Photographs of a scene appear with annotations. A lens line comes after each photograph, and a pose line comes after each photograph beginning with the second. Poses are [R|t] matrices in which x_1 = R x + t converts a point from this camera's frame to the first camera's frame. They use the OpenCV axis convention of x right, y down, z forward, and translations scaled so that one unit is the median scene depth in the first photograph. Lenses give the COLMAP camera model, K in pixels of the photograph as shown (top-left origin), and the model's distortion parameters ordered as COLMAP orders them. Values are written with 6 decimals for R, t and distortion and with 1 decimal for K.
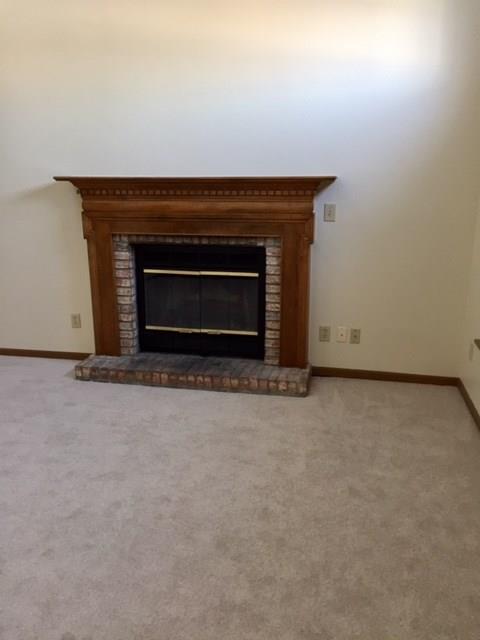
lens RADIAL K [[537.8, 0, 239.7], [0, 537.8, 319.9], [0, 0, 1]] dist [0.049696, -0.065898]
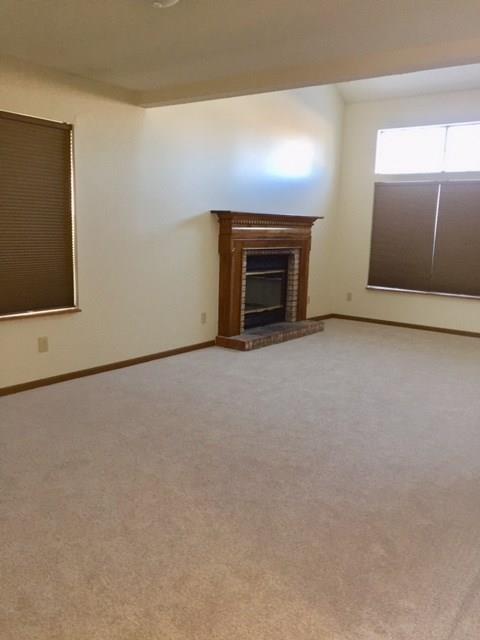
lens RADIAL K [[537.8, 0, 241.5], [0, 537.8, 318.5], [0, 0, 1]] dist [0.049696, -0.065898]
pose [[0.449522, -0.140270, 0.882187, -1.637115], [0.193607, 0.979418, 0.057077, -0.061753], [-0.872036, 0.145140, 0.467427, 0.352419]]
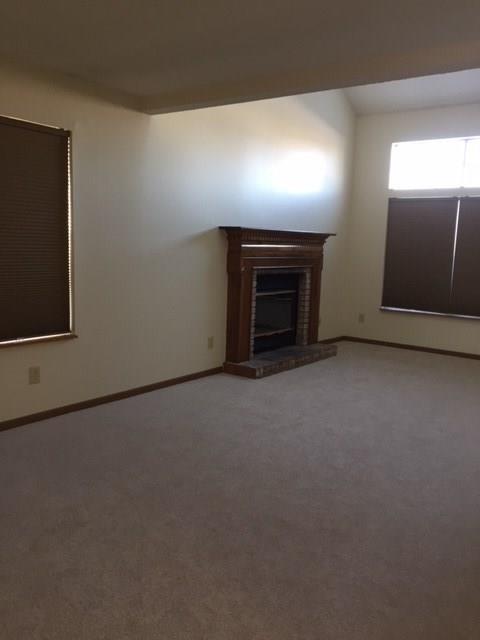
lens RADIAL K [[537.8, 0, 241.4], [0, 537.8, 320.1], [0, 0, 1]] dist [0.049696, -0.065898]
pose [[0.443252, -0.114673, 0.889032, -1.547151], [0.190738, 0.981137, 0.031456, -0.083150], [-0.875869, 0.155630, 0.456763, 0.436475]]
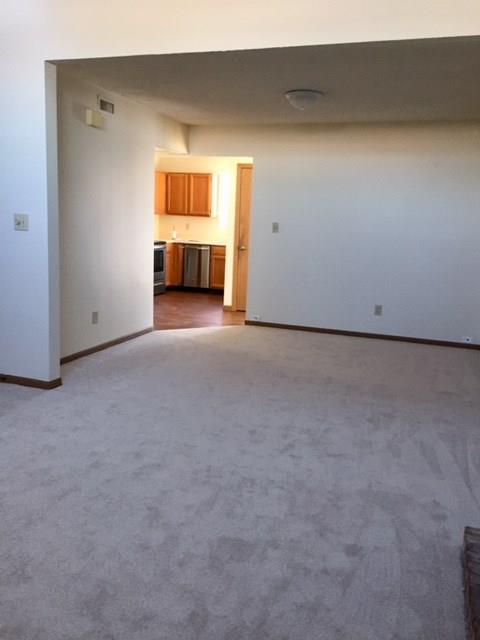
lens RADIAL K [[537.8, 0, 241.3], [0, 537.8, 324.0], [0, 0, 1]] dist [0.049696, -0.065898]
pose [[-0.137802, 0.178833, -0.974181, 0.243953], [-0.290934, 0.932868, 0.212403, -0.168953], [0.946767, 0.312692, -0.076523, 0.823895]]
